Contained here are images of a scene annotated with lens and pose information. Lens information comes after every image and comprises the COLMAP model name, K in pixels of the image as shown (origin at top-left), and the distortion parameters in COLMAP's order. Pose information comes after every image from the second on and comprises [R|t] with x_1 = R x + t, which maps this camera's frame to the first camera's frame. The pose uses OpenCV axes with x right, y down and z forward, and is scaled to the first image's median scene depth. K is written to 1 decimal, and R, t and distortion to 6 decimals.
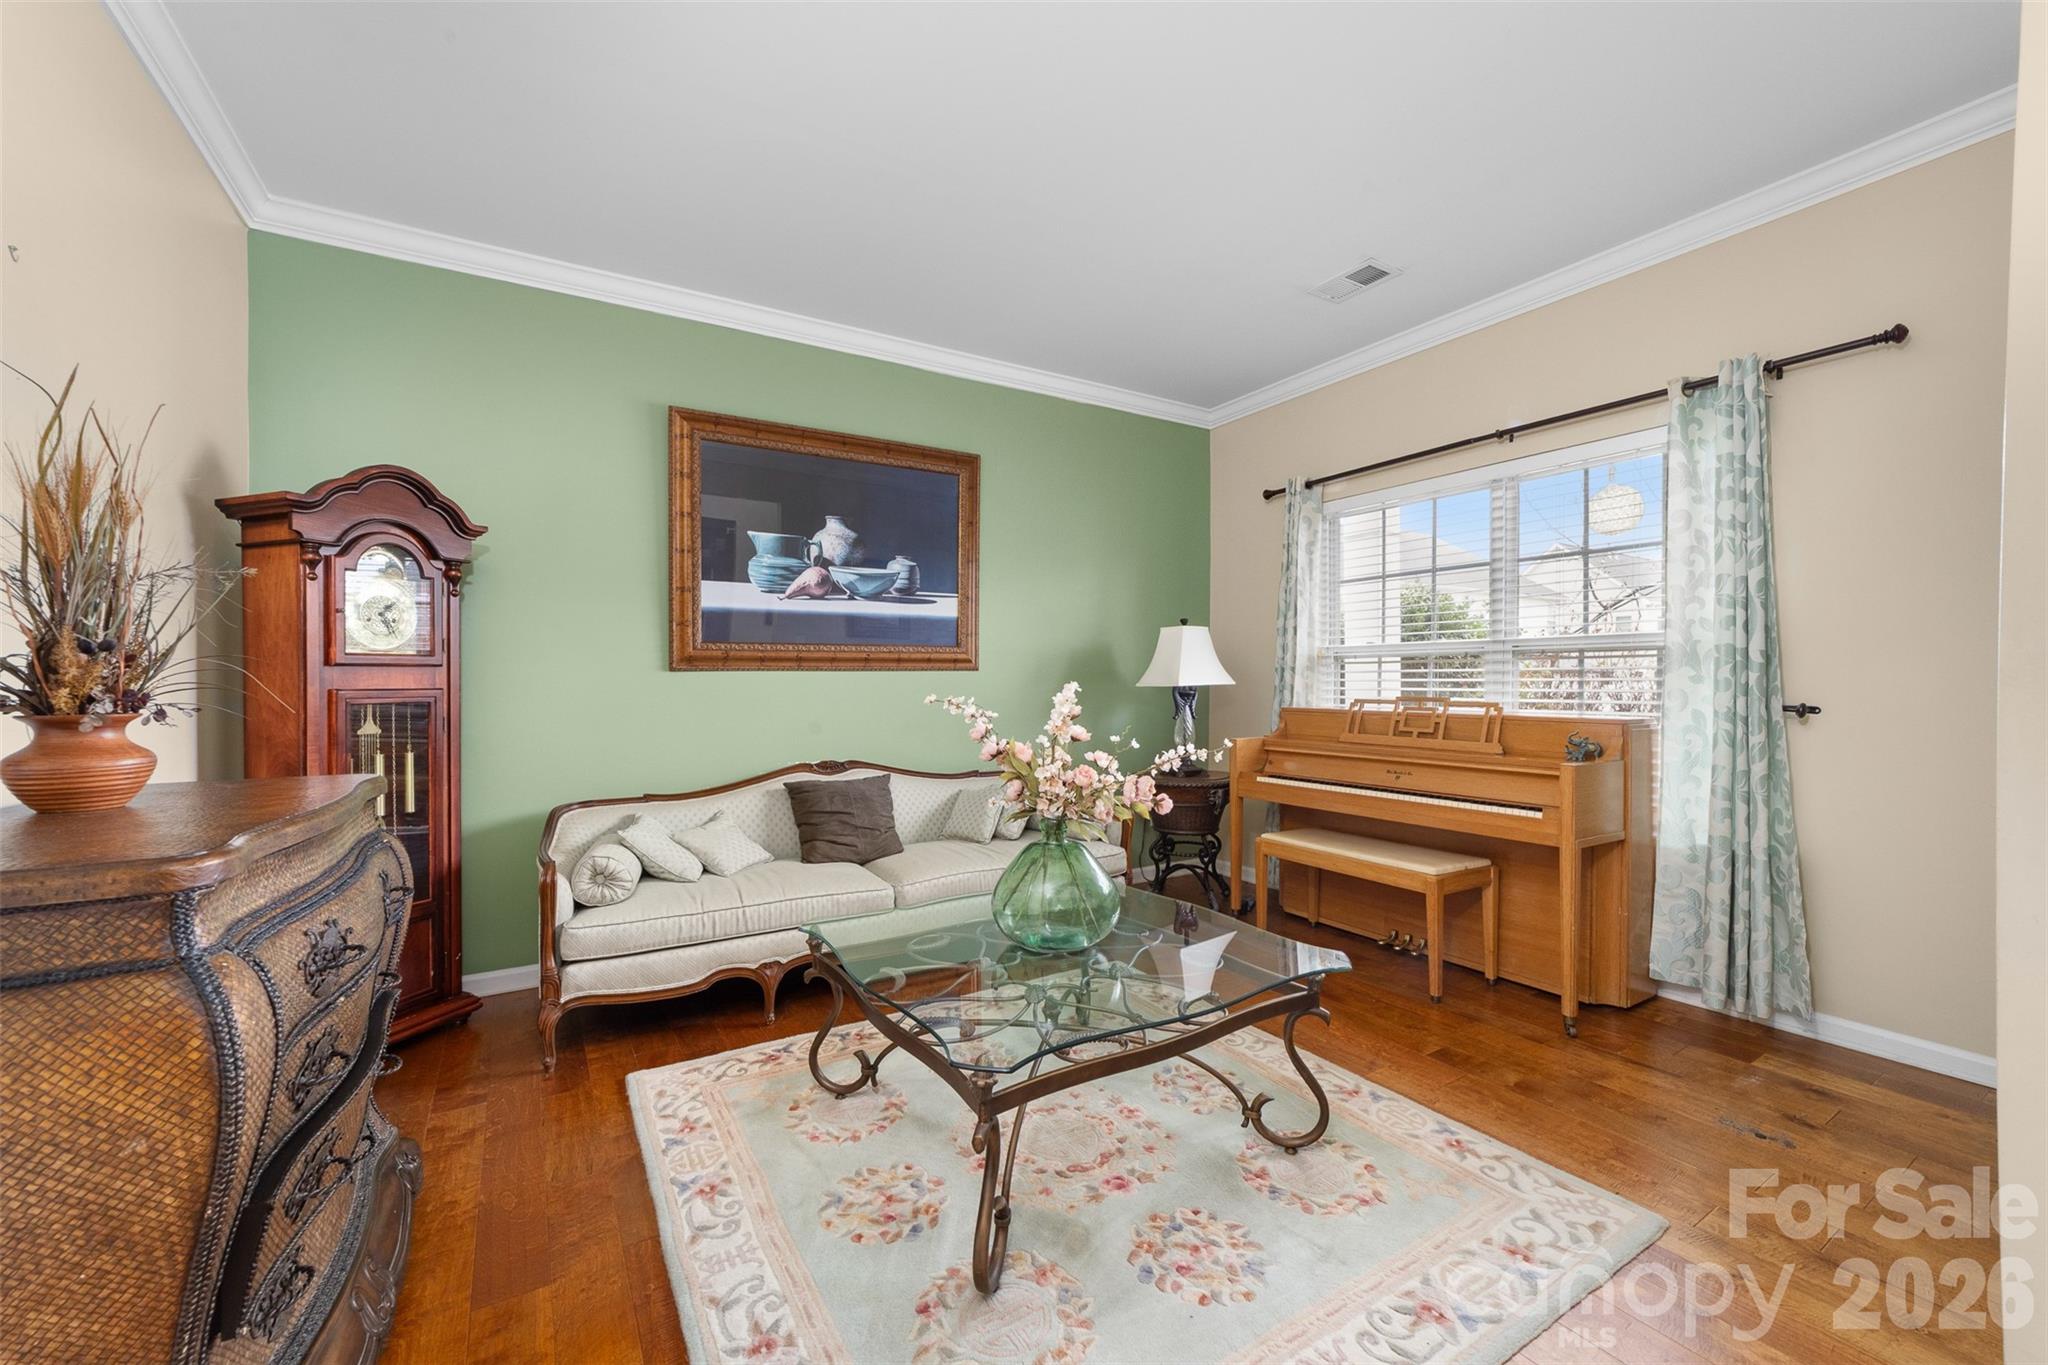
lens RADIAL K [[797.8, 0, 1024.4], [0, 797.8, 688.6], [0, 0, 1]] dist [-0.011680, 0.004228]
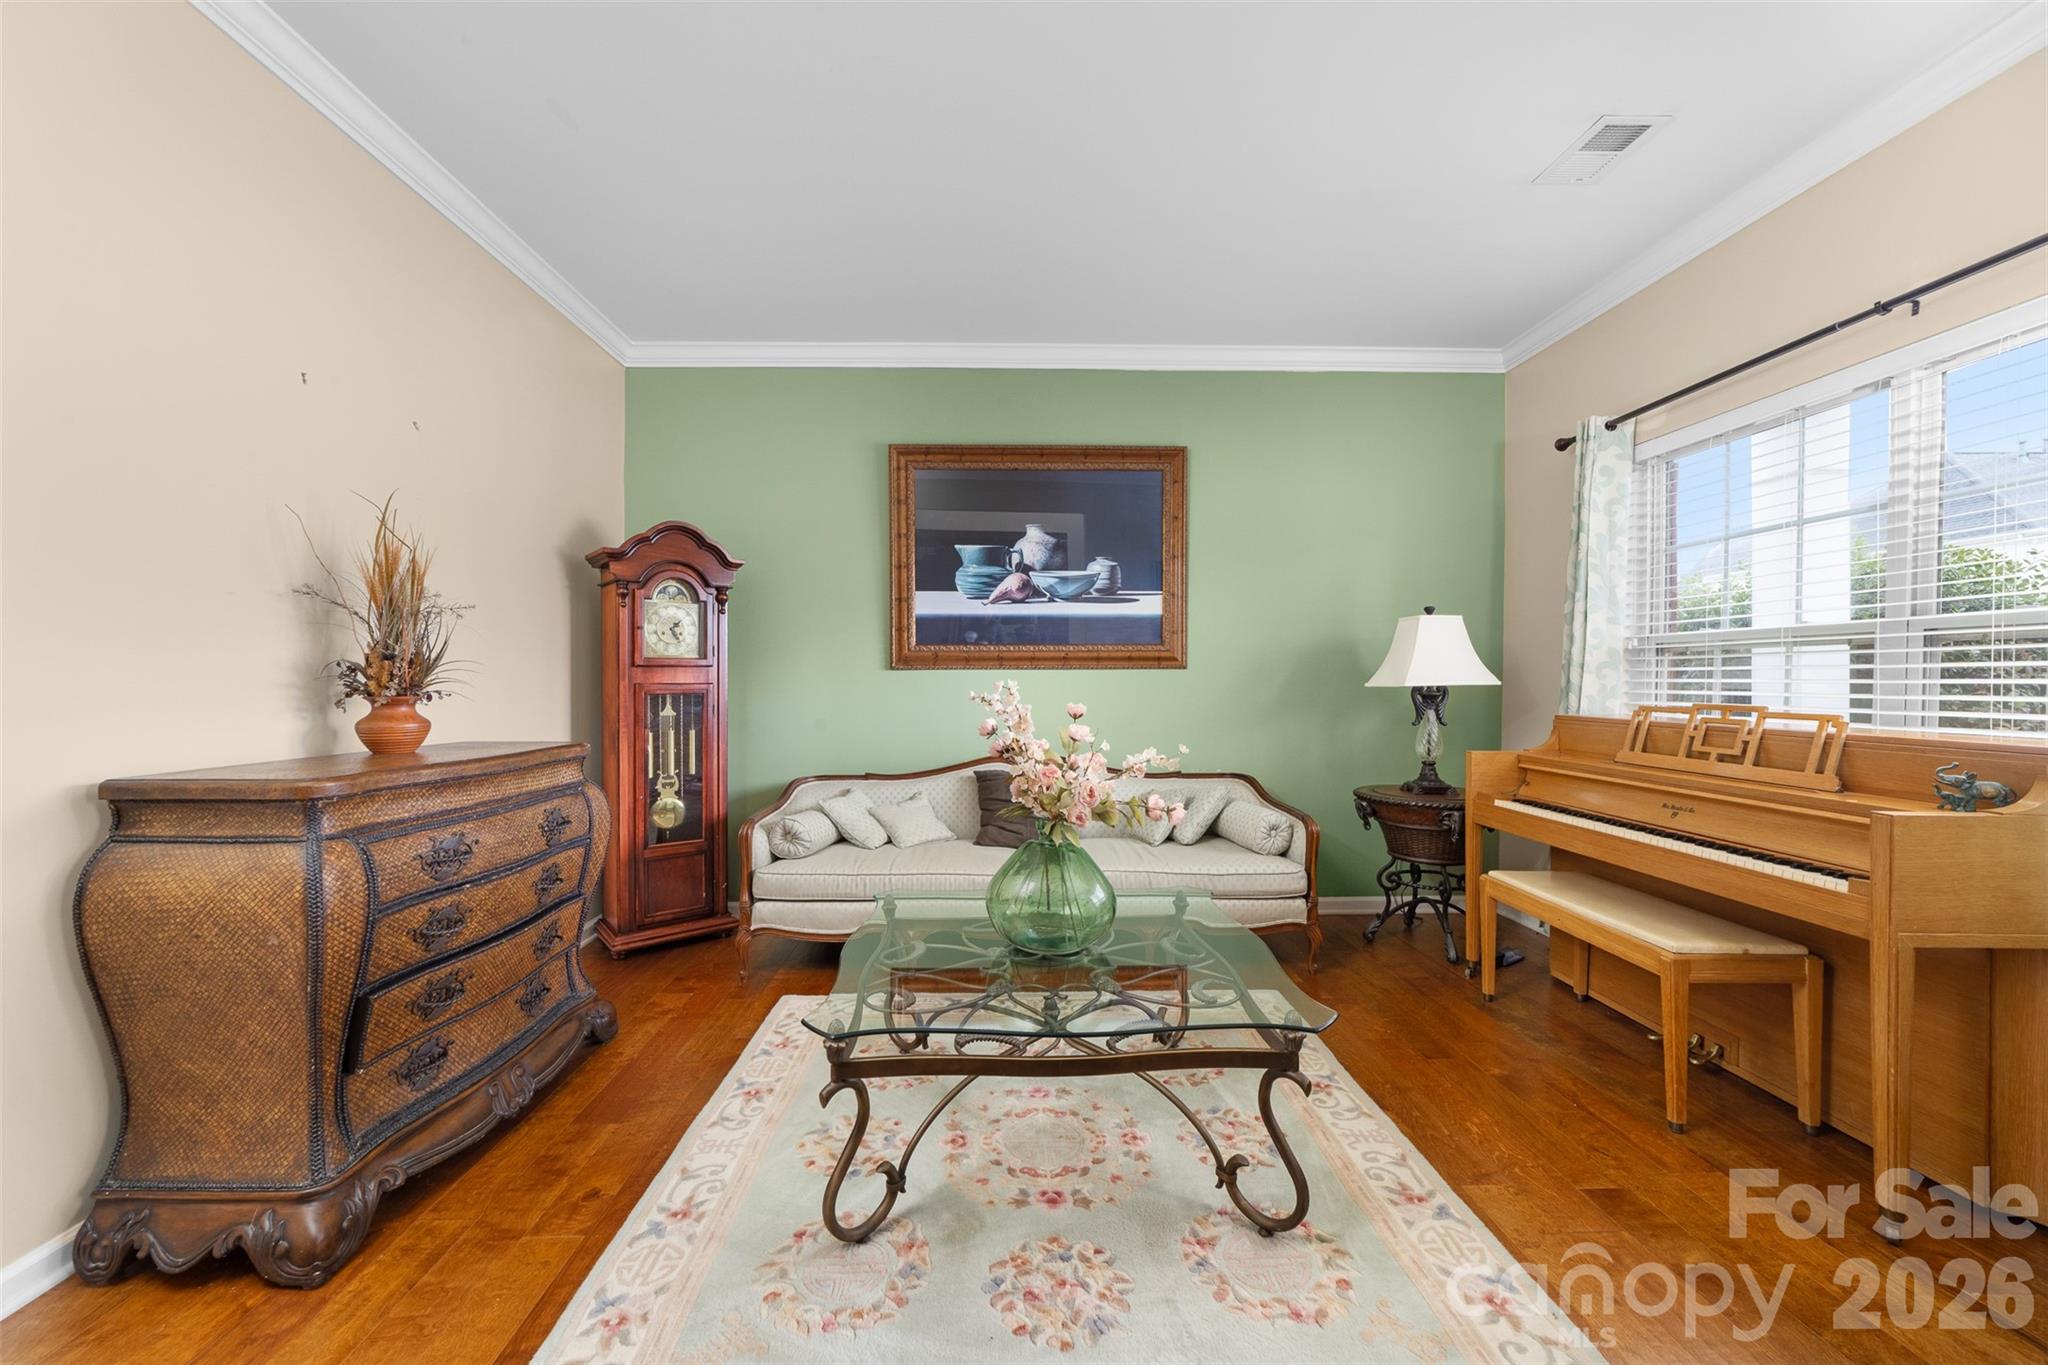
lens RADIAL K [[797.8, 0, 1034.0], [0, 797.8, 686.6], [0, 0, 1]] dist [-0.011680, 0.004228]
pose [[0.868012, 0.008393, -0.496472, 0.372987], [-0.008489, 0.999962, 0.002063, -0.001817], [0.496470, 0.002424, 0.868050, 0.094852]]
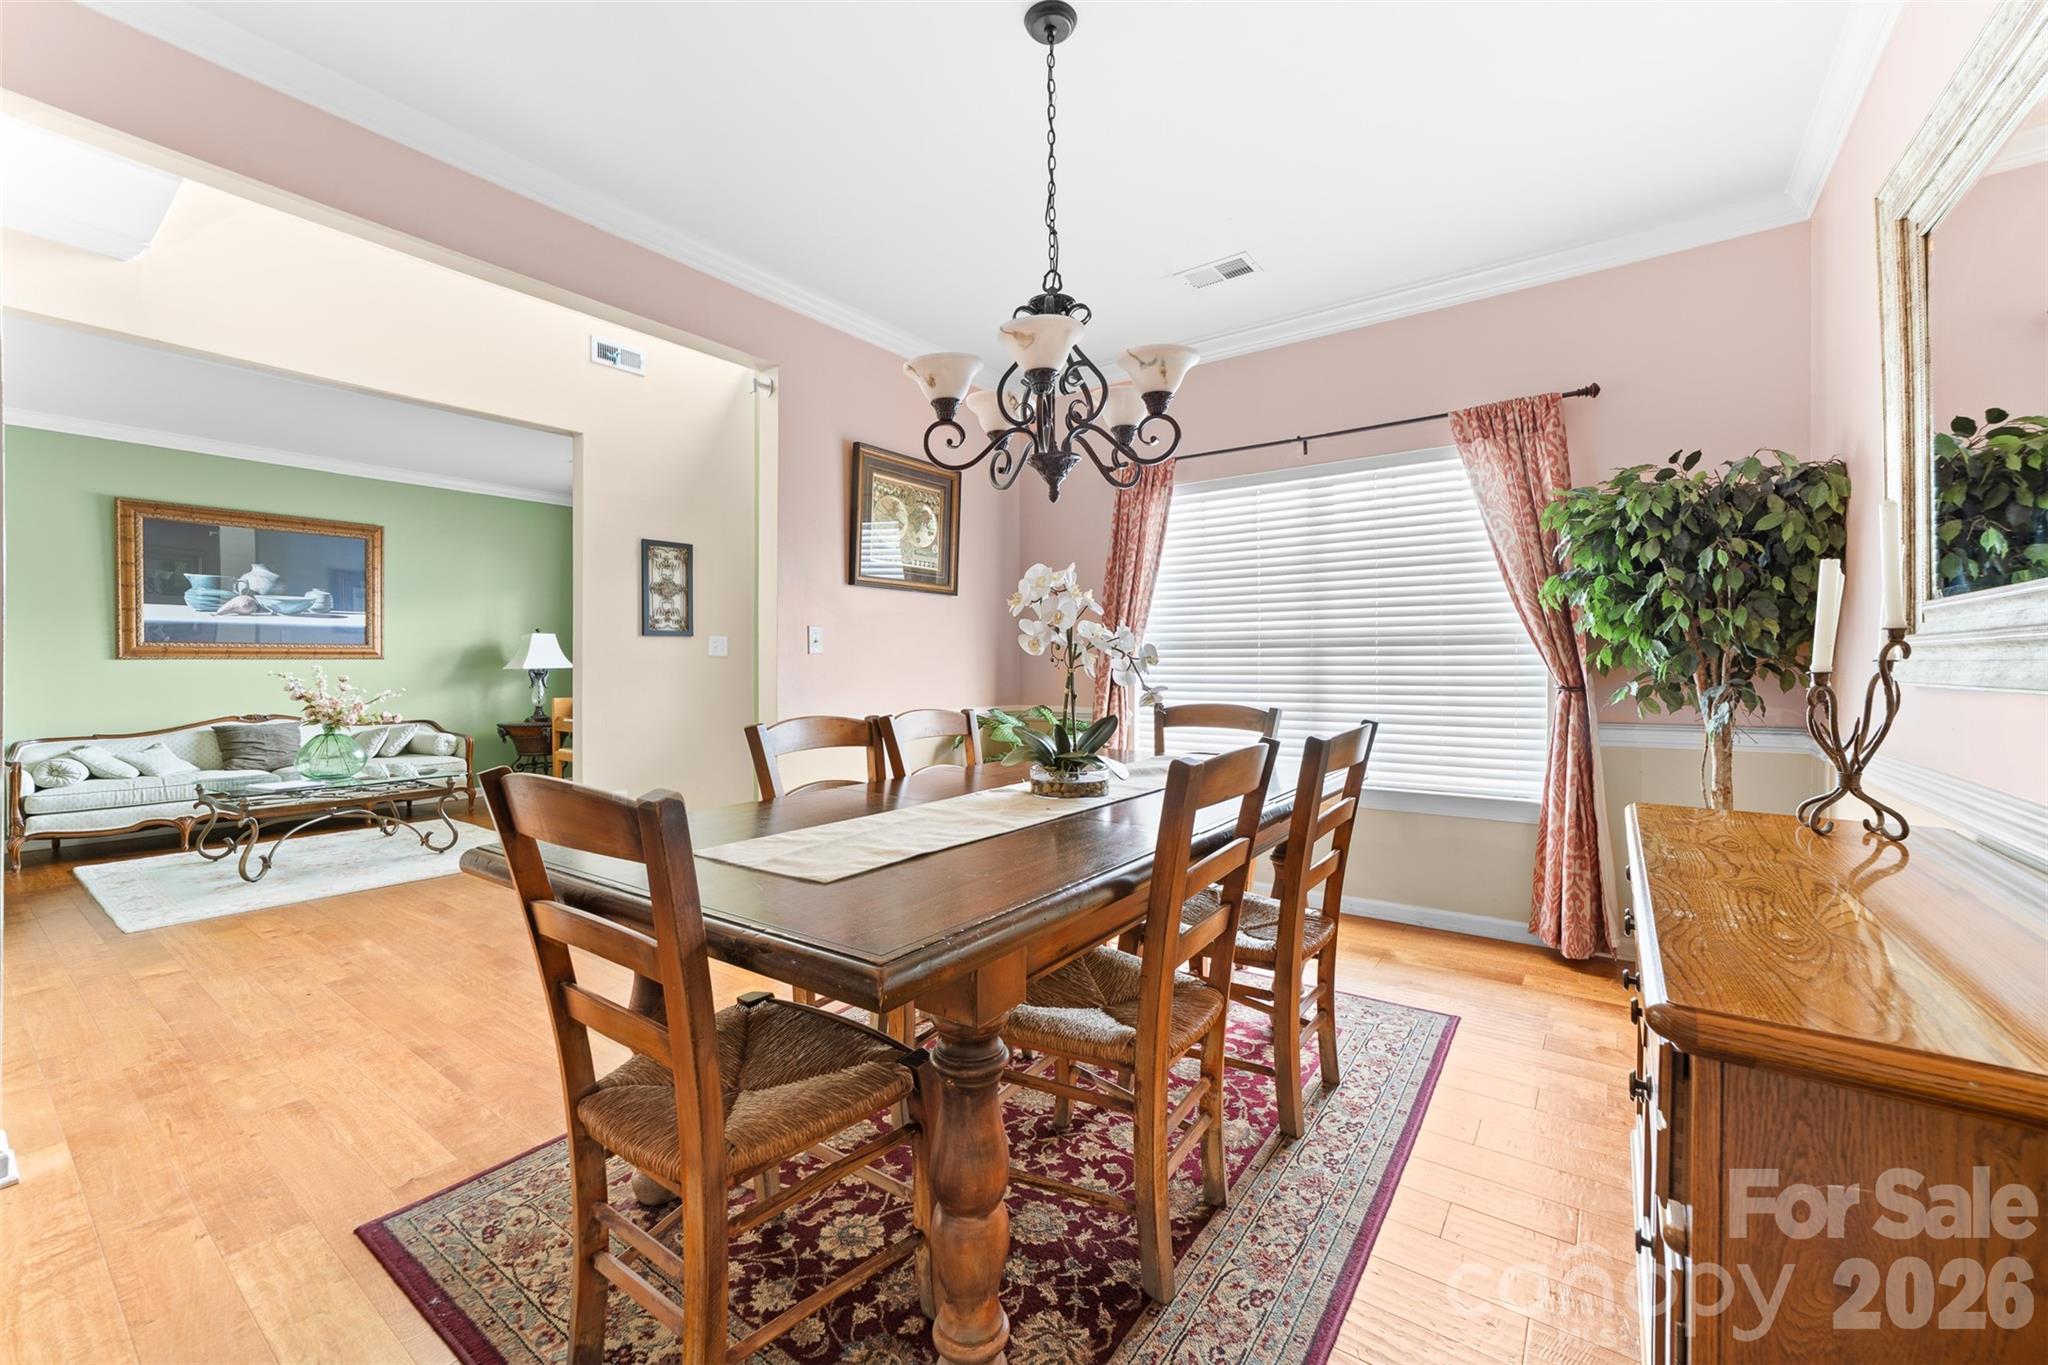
lens RADIAL K [[797.8, 0, 1035.8], [0, 797.8, 674.6], [0, 0, 1]] dist [-0.011680, 0.004228]
pose [[0.923229, -0.006301, 0.384199, 0.765539], [0.008080, 0.999963, -0.003018, 0.032731], [-0.384166, 0.005891, 0.923245, -1.393665]]
